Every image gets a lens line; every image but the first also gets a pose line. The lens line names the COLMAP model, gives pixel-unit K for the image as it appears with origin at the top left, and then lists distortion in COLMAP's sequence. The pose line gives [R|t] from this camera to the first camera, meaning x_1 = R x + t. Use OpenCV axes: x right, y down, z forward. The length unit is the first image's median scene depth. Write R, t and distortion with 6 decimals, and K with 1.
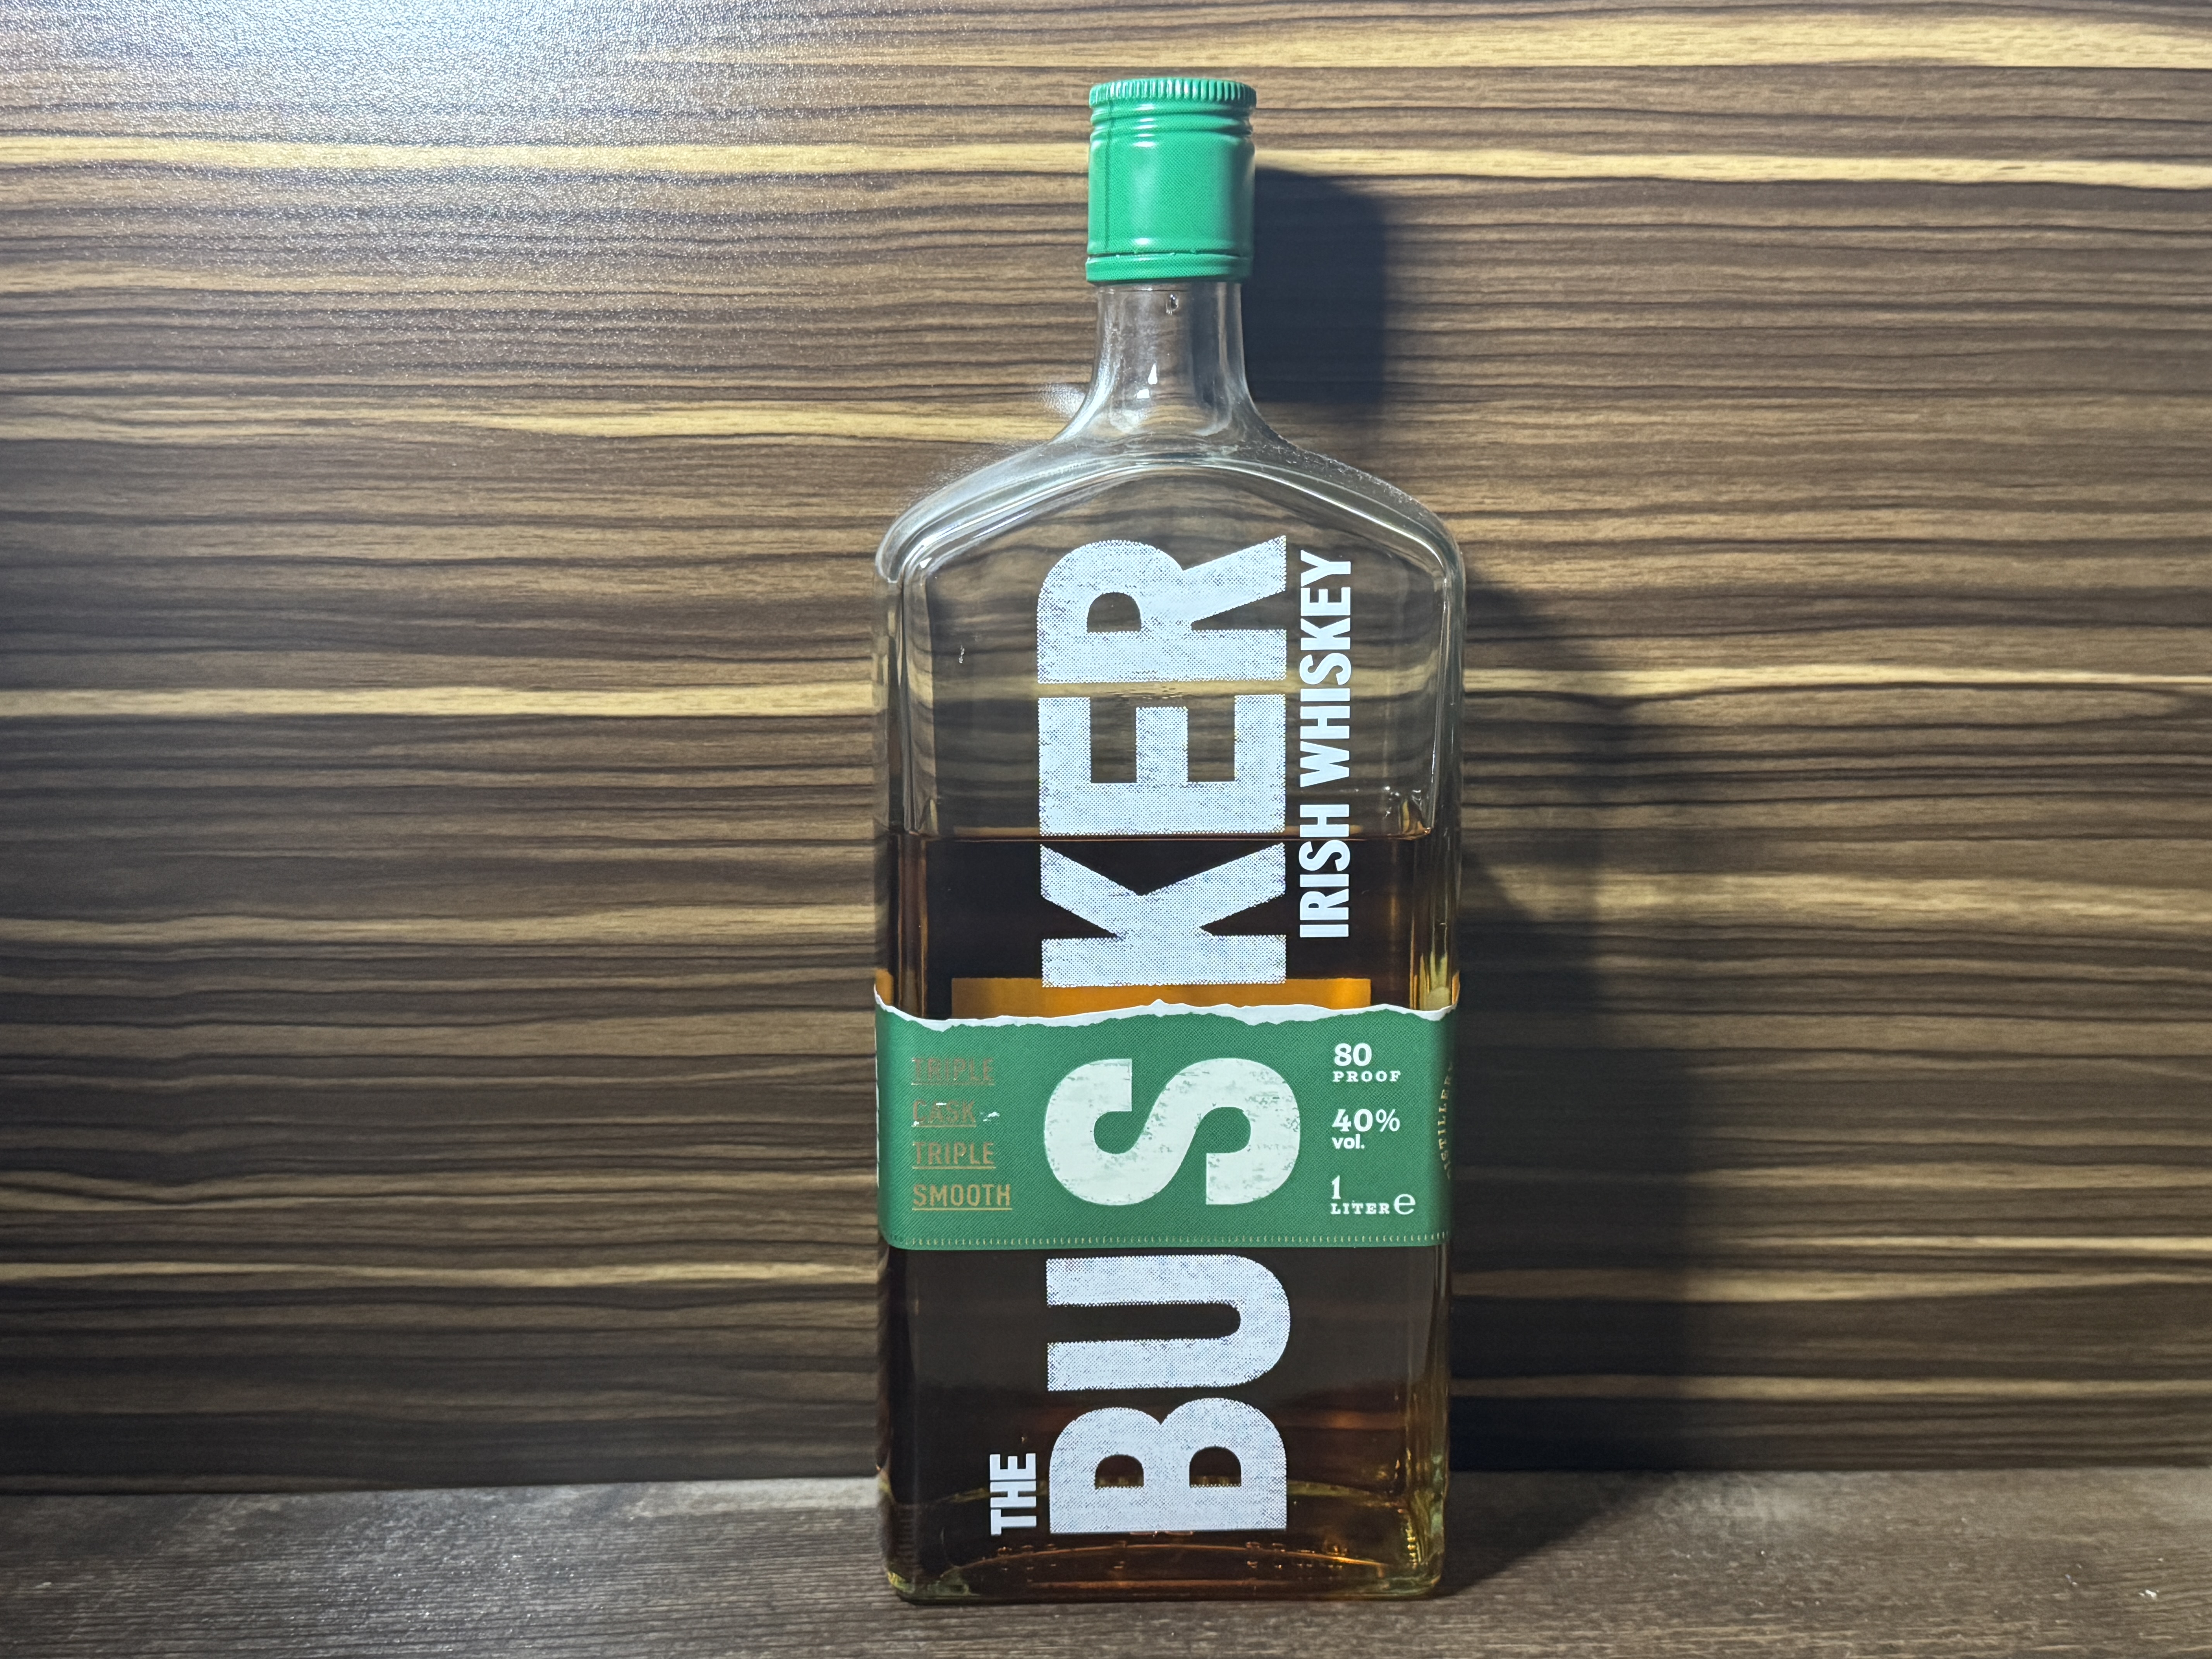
lens RADIAL K [[2650.0, 0, 1086.5], [0, 2650.0, 836.7], [0, 0, 1]] dist [0.088534, 0.000000]
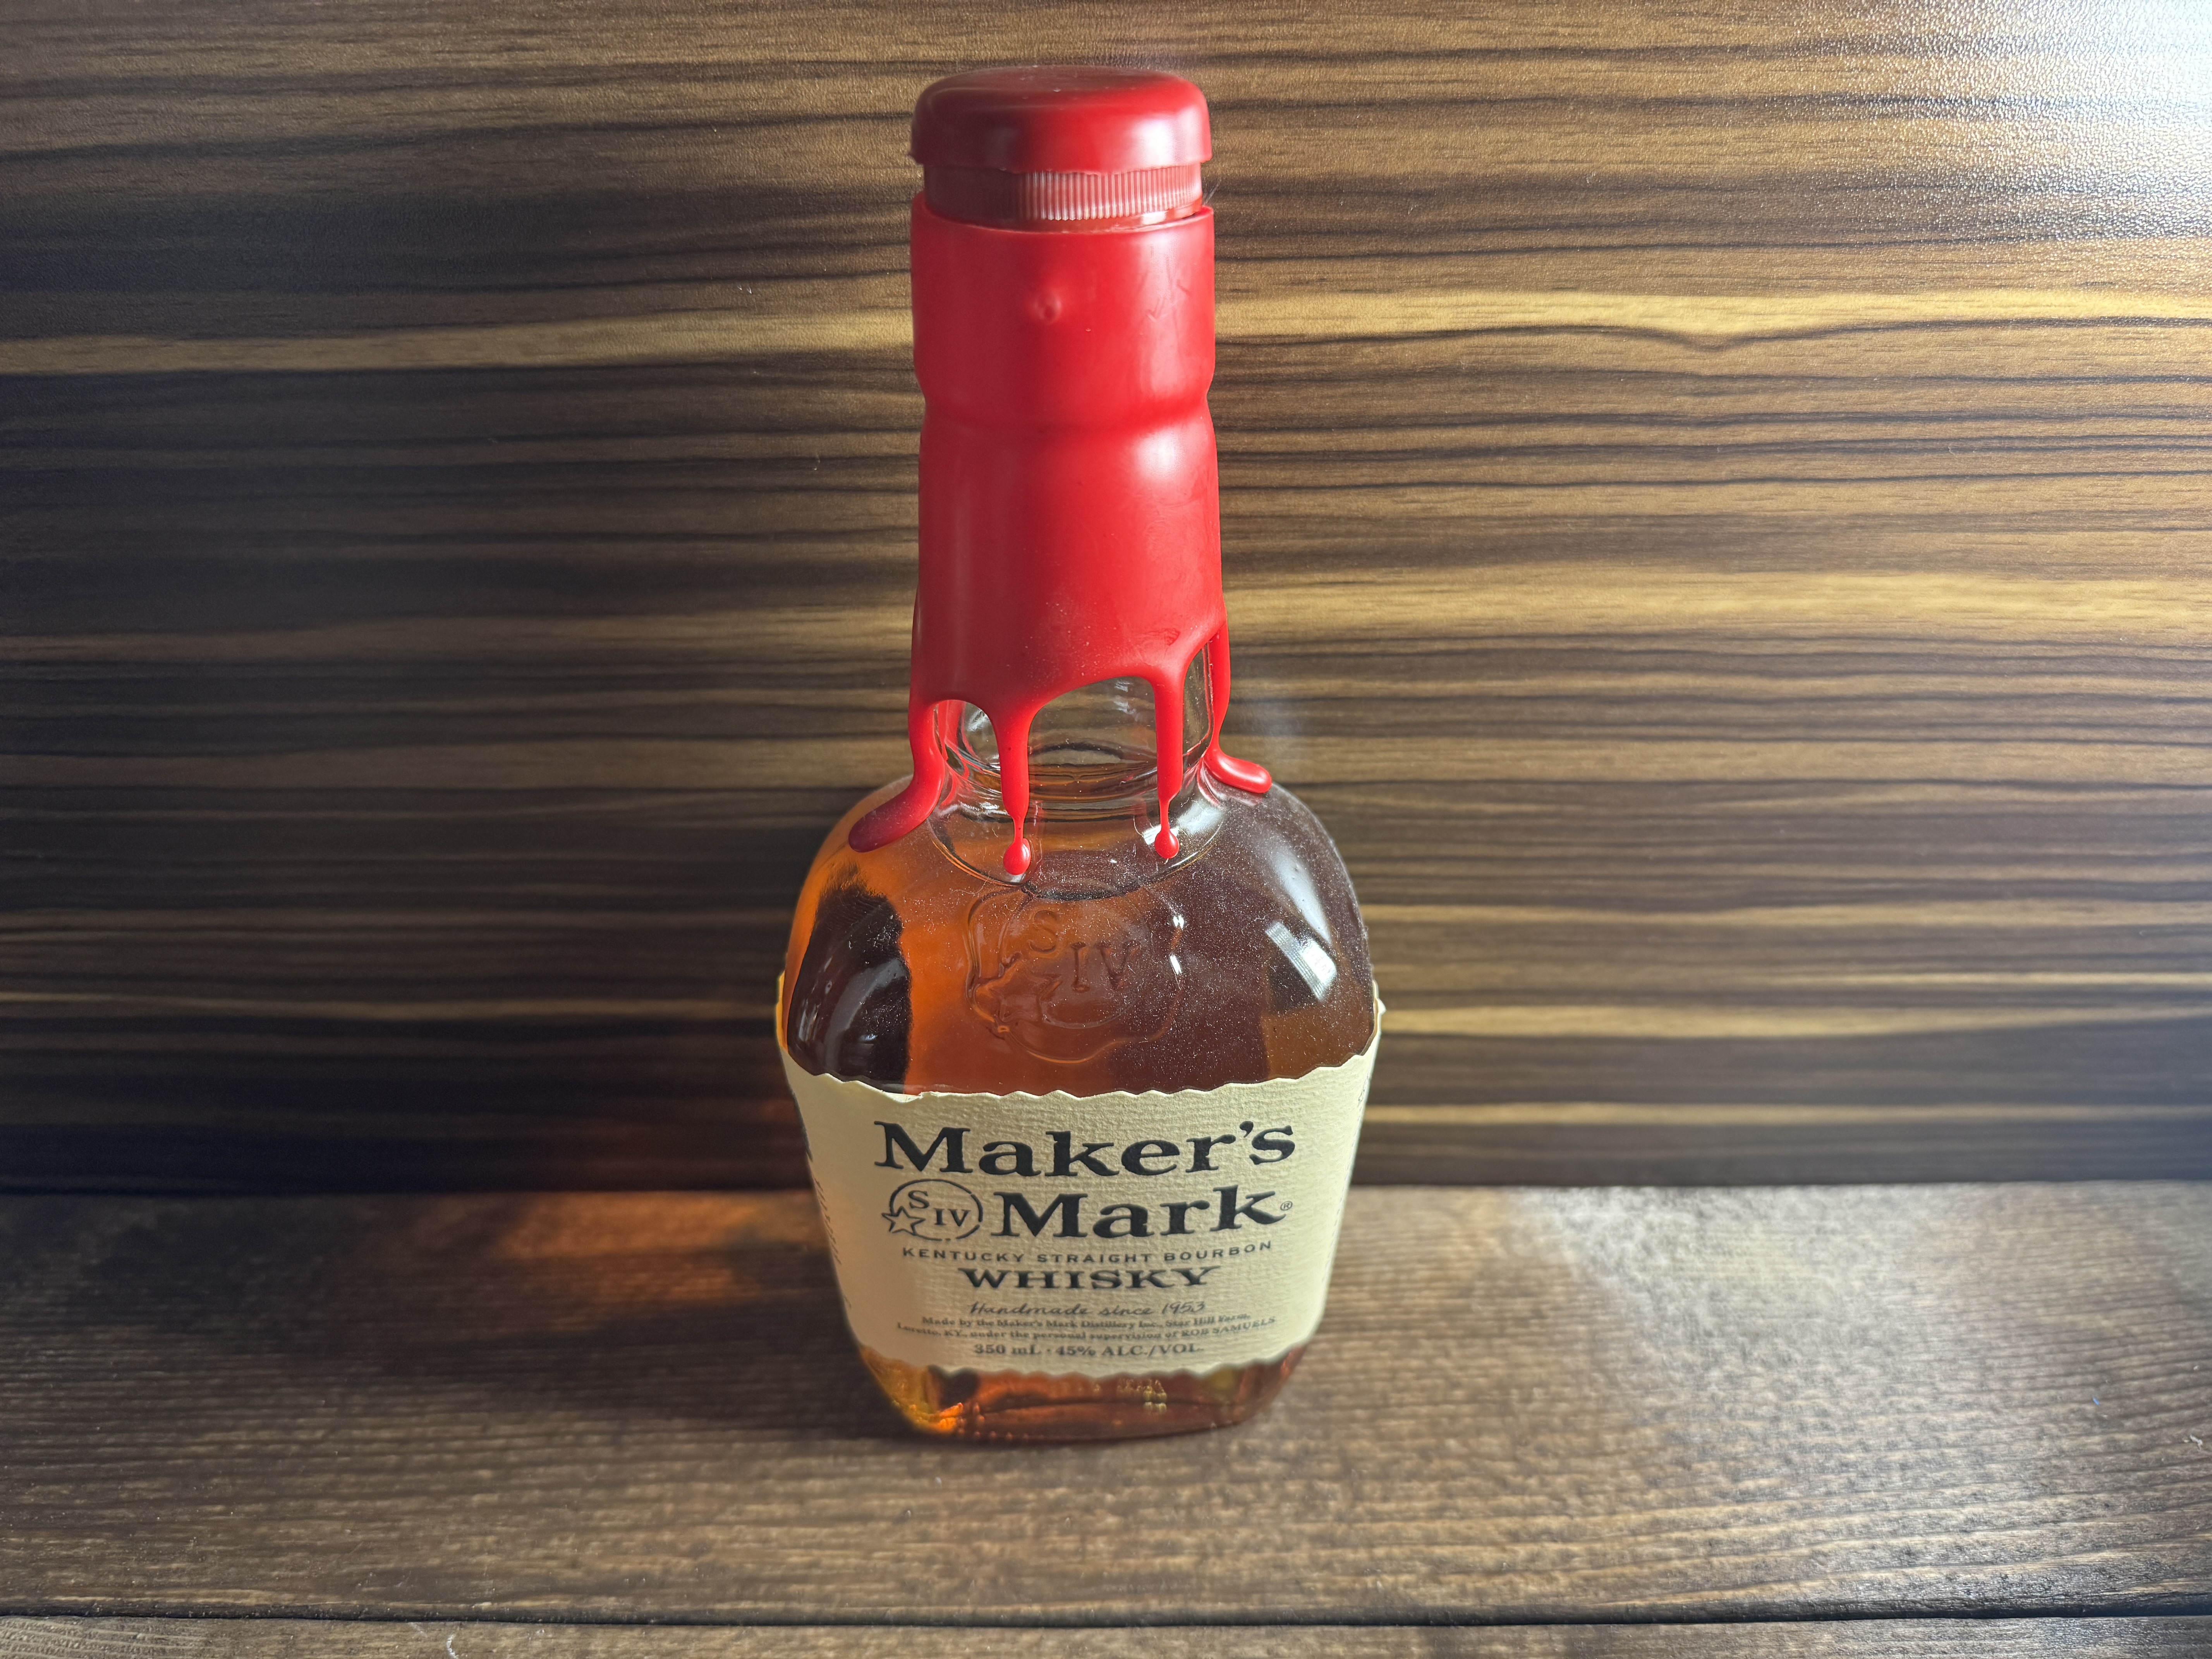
lens RADIAL K [[1575.4, 0, 1105.7], [0, 1575.4, 817.5], [0, 0, 1]] dist [-0.019340, 0.008985]
pose [[0.999198, 0.012509, -0.038025, 0.055725], [0.002386, 0.929612, 0.368532, -0.087880], [0.039958, -0.368327, 0.928837, 0.565016]]
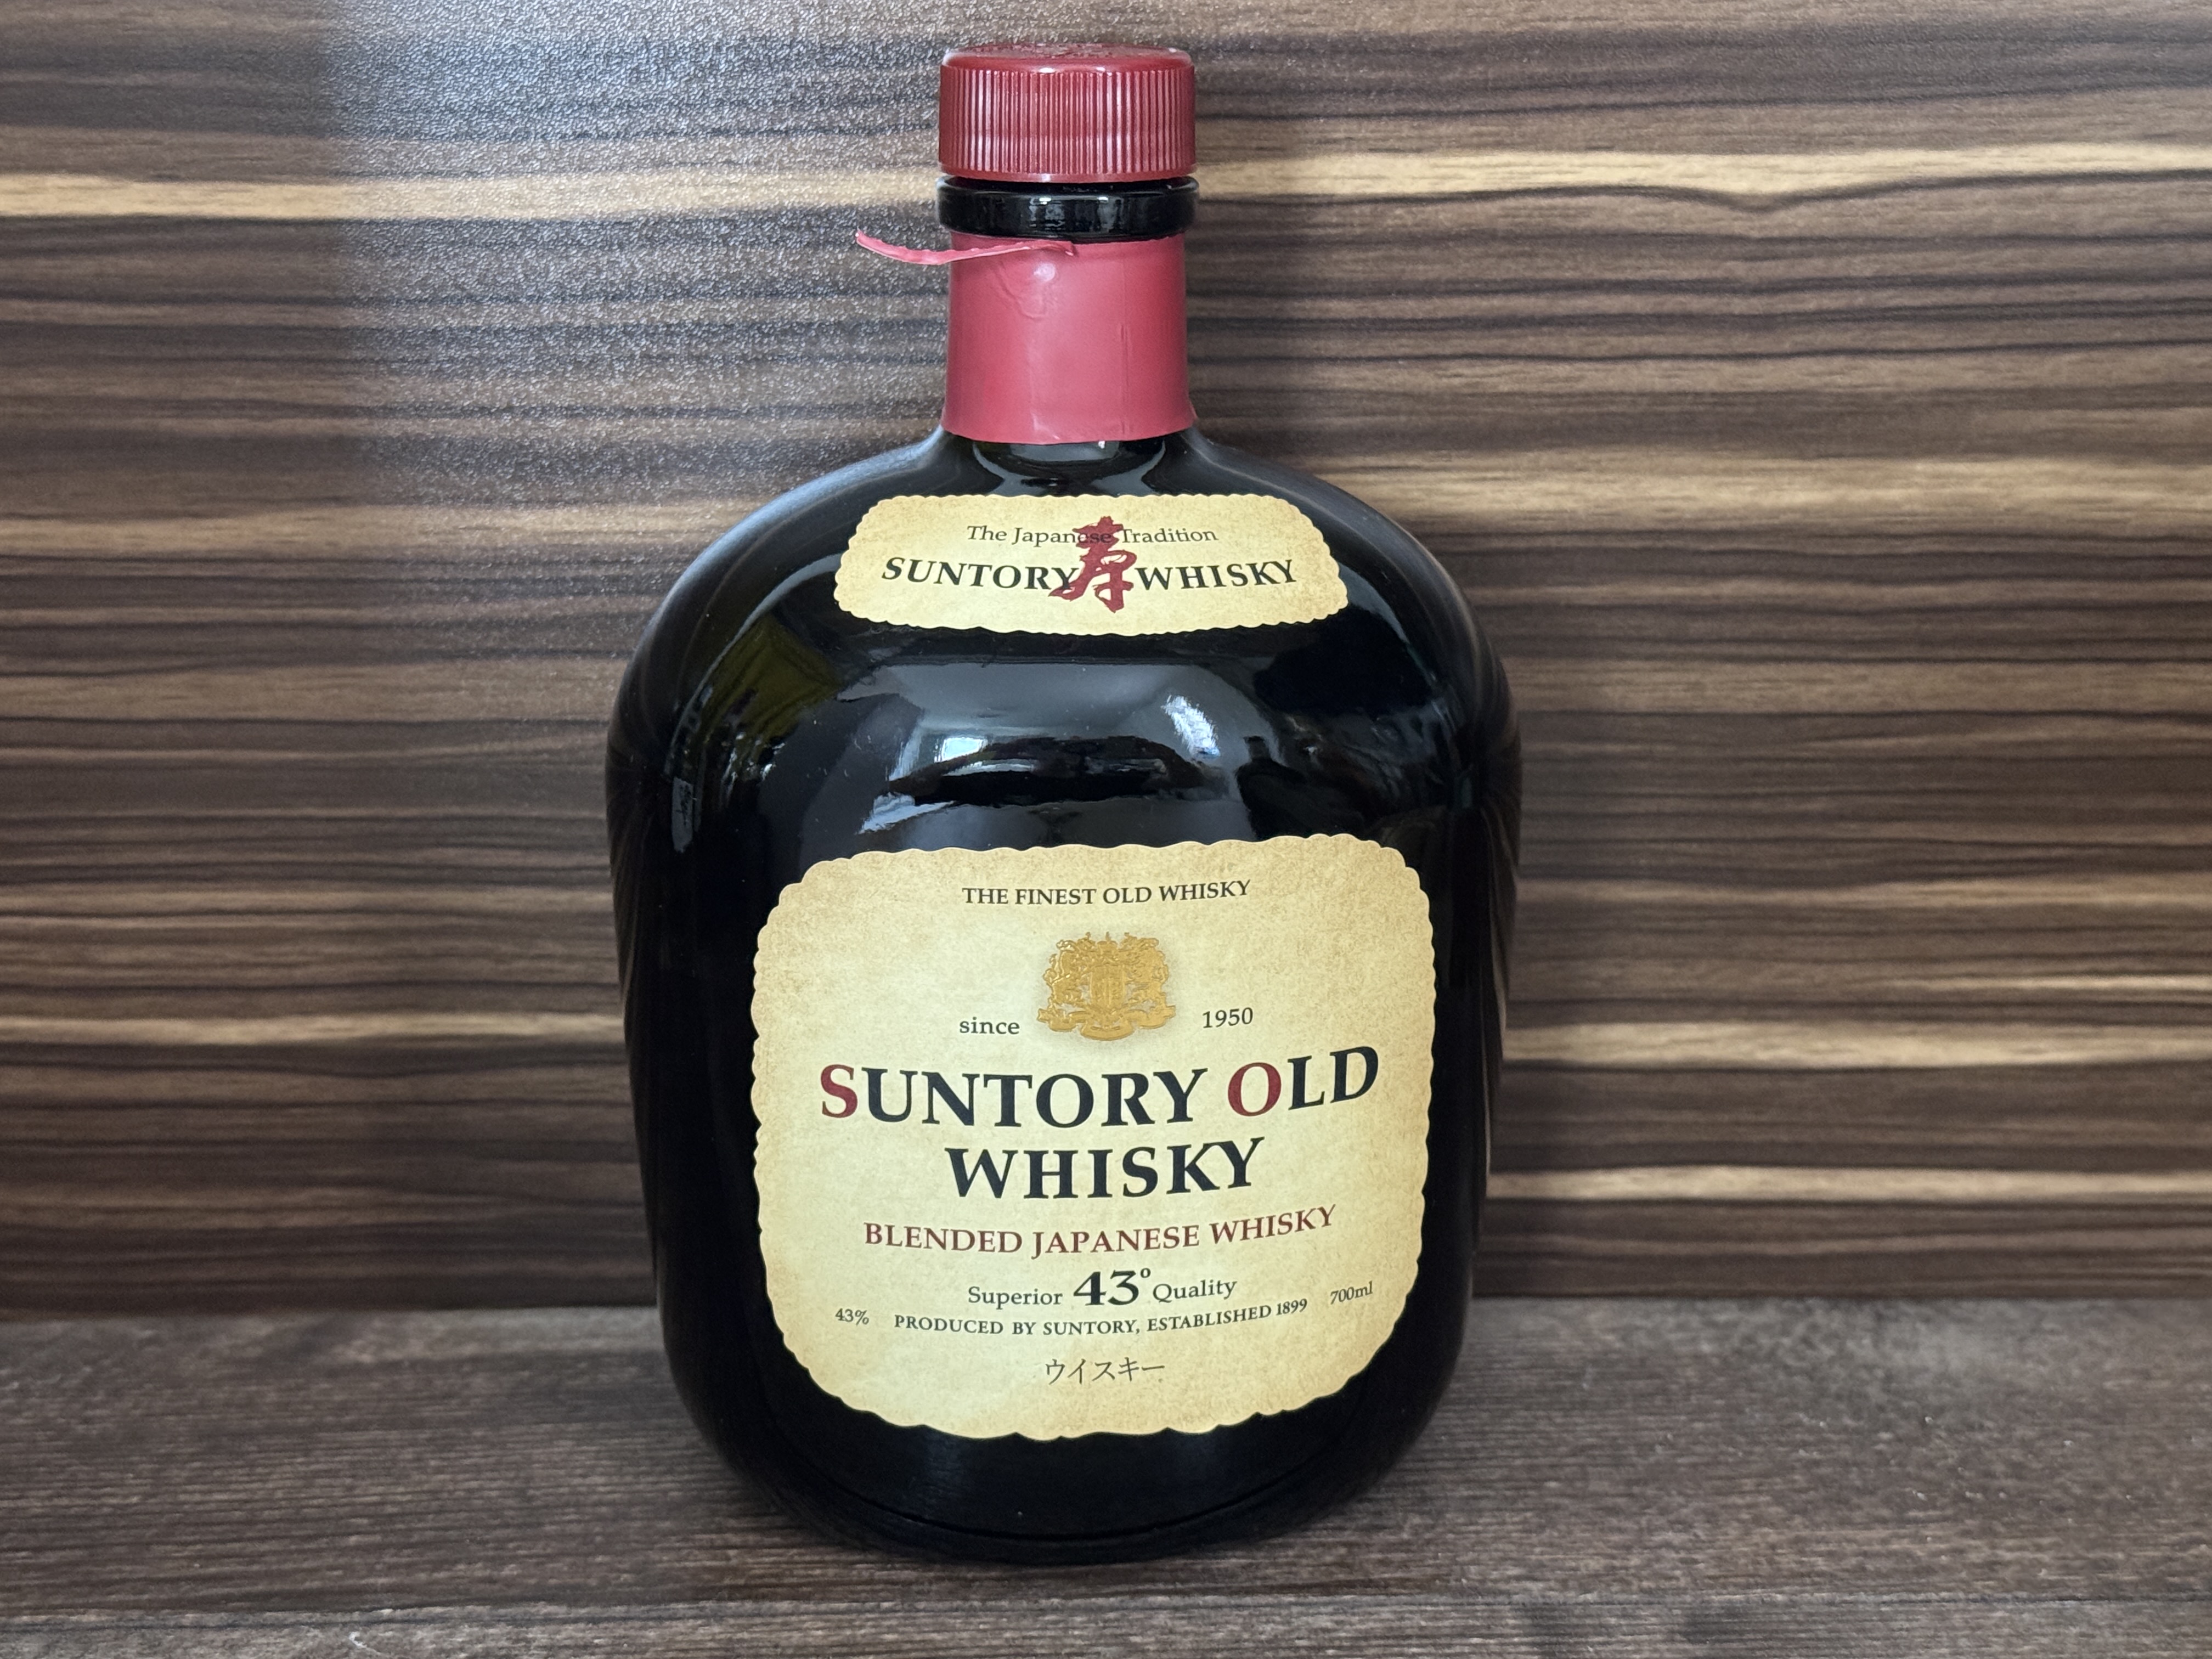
lens RADIAL K [[3379.5, 0, 1081.9], [0, 3379.5, 848.6], [0, 0, 1]] dist [0.097244, 0.000000]
pose [[0.999965, 0.002658, -0.007875, 0.034170], [-0.001567, 0.990796, 0.135358, -0.004700], [0.008163, -0.135341, 0.990765, 0.121244]]
